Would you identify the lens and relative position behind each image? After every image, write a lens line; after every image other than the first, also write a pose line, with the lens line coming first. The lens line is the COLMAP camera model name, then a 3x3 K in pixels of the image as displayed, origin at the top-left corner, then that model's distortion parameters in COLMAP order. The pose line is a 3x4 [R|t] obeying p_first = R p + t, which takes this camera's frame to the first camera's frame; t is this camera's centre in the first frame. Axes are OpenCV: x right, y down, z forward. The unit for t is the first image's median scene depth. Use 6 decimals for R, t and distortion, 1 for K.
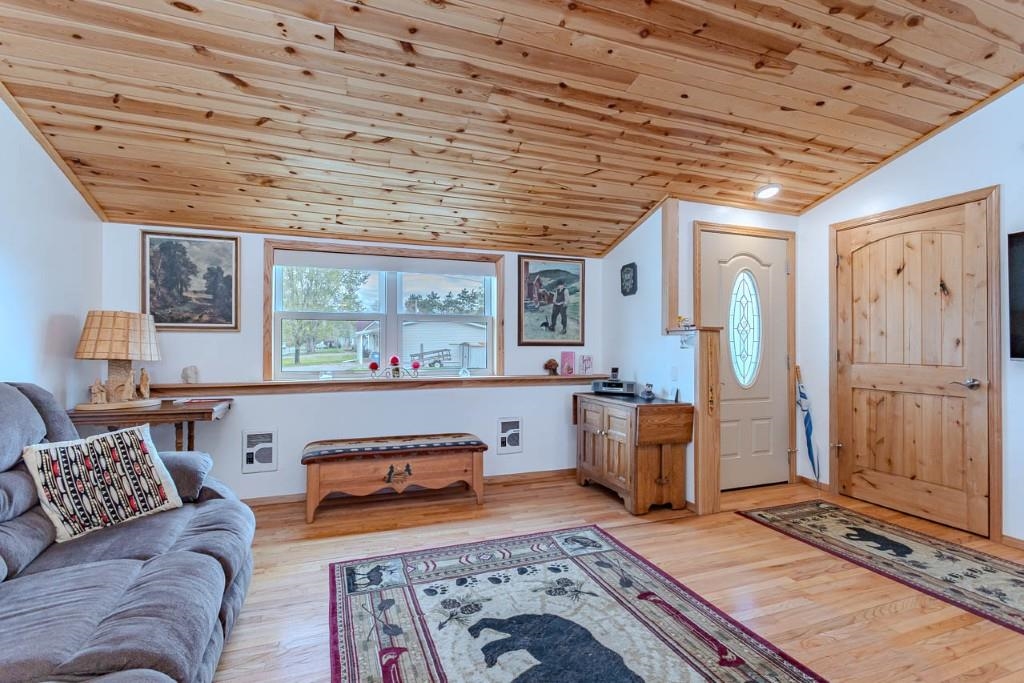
lens RADIAL K [[485.3, 0, 510.7], [0, 485.3, 340.5], [0, 0, 1]] dist [0.000939, 0.001033]
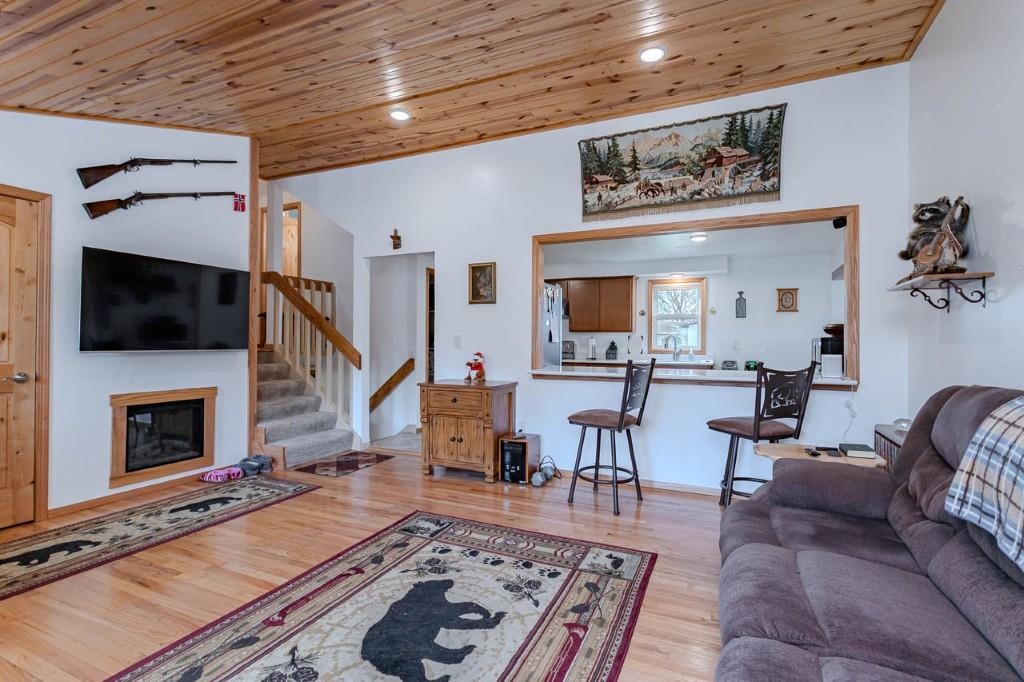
lens RADIAL K [[485.3, 0, 511.5], [0, 485.3, 337.8], [0, 0, 1]] dist [0.000939, 0.001033]
pose [[-0.707926, -0.000714, 0.706287, -0.435334], [-0.012810, 0.999848, -0.011830, 0.003880], [-0.706171, -0.017422, -0.707827, 0.873493]]
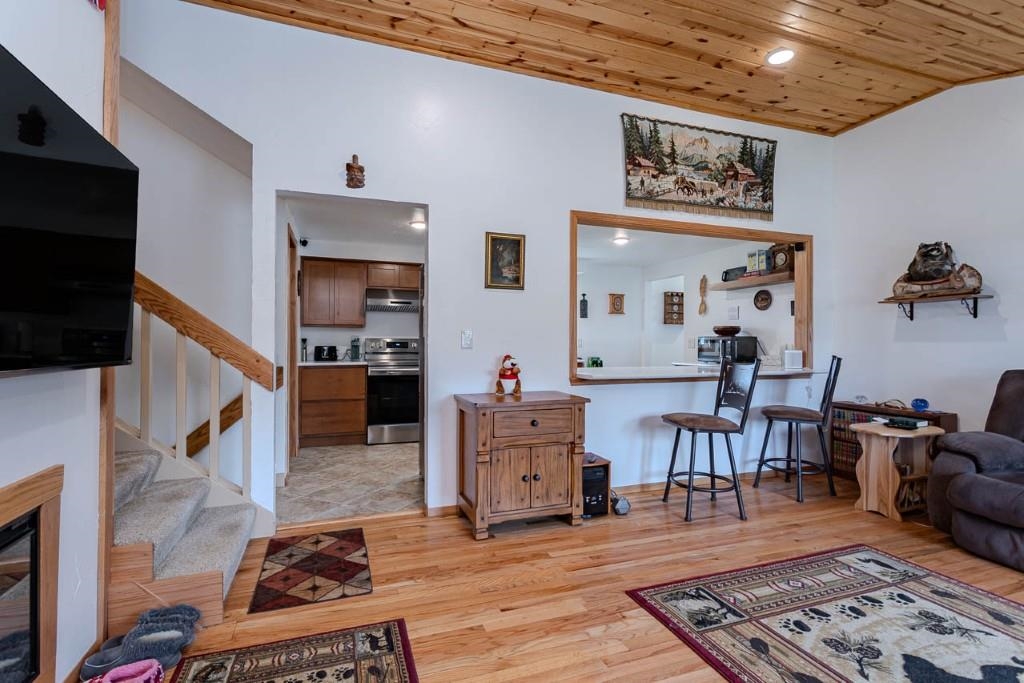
lens RADIAL K [[485.3, 0, 512.9], [0, 485.3, 338.3], [0, 0, 1]] dist [0.000939, 0.001033]
pose [[-0.999960, -0.007091, 0.005491, 0.541192], [-0.007168, 0.999873, -0.014234, 0.010400], [-0.005389, -0.014273, -0.999884, 0.971724]]
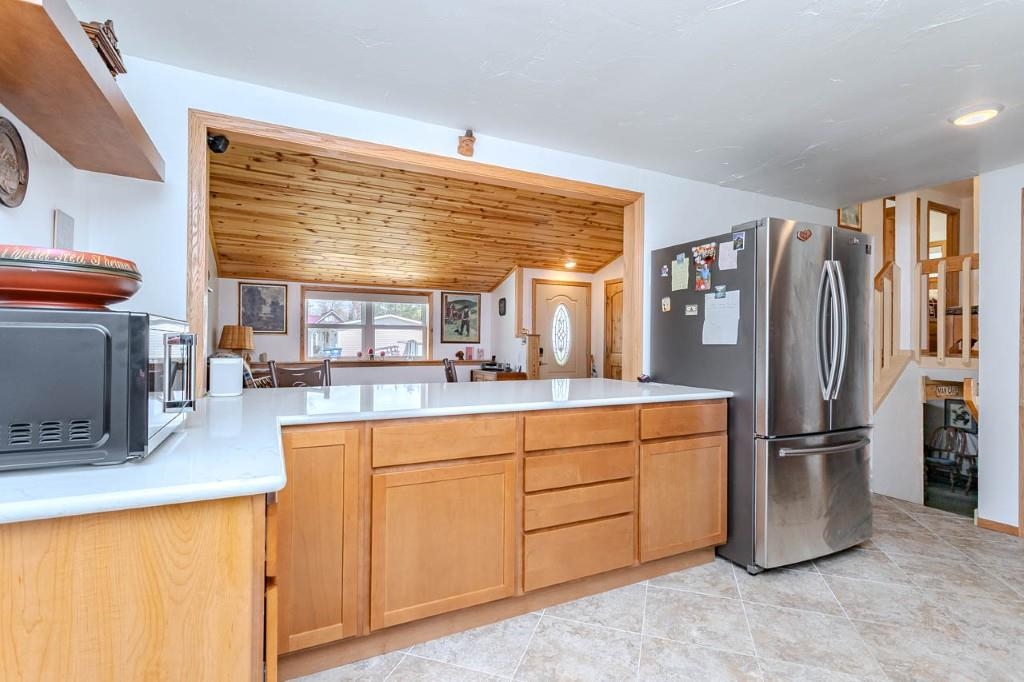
lens RADIAL K [[485.3, 0, 512.4], [0, 485.3, 338.0], [0, 0, 1]] dist [0.000939, 0.001033]
pose [[0.994059, 0.006345, 0.108654, 0.102179], [-0.006474, 0.999979, 0.000836, -0.013765], [-0.108646, -0.001535, 0.994079, -0.979232]]
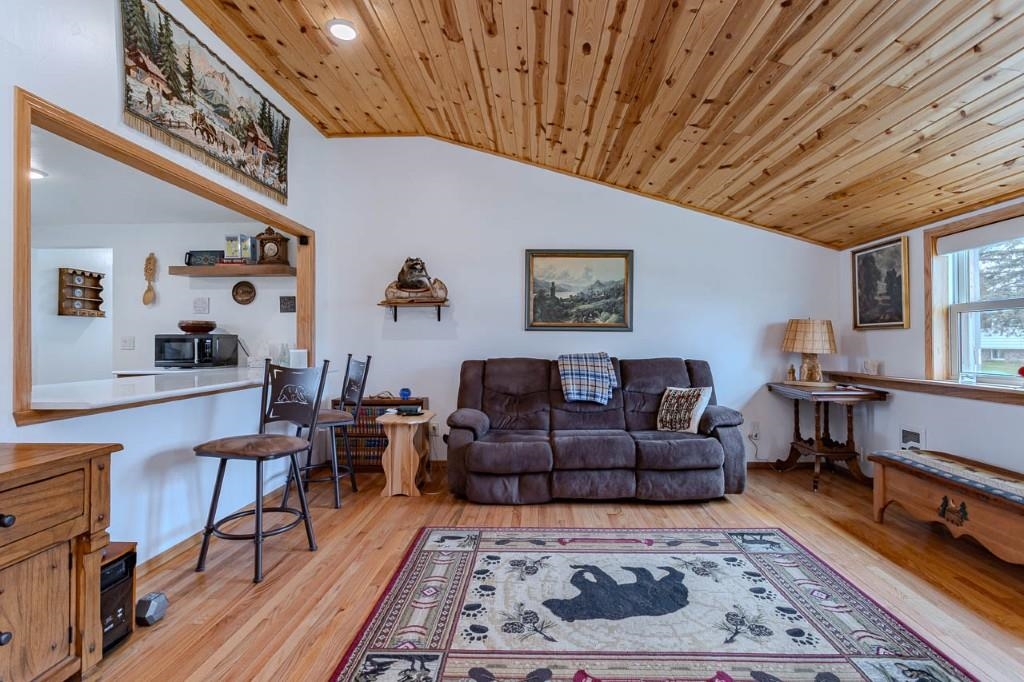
lens RADIAL K [[485.3, 0, 523.9], [0, 485.3, 338.1], [0, 0, 1]] dist [0.000939, 0.001033]
pose [[-0.376201, -0.007895, -0.926505, 0.709187], [0.007193, 0.999909, -0.011442, 0.007578], [0.926510, -0.010968, -0.376110, 0.653368]]
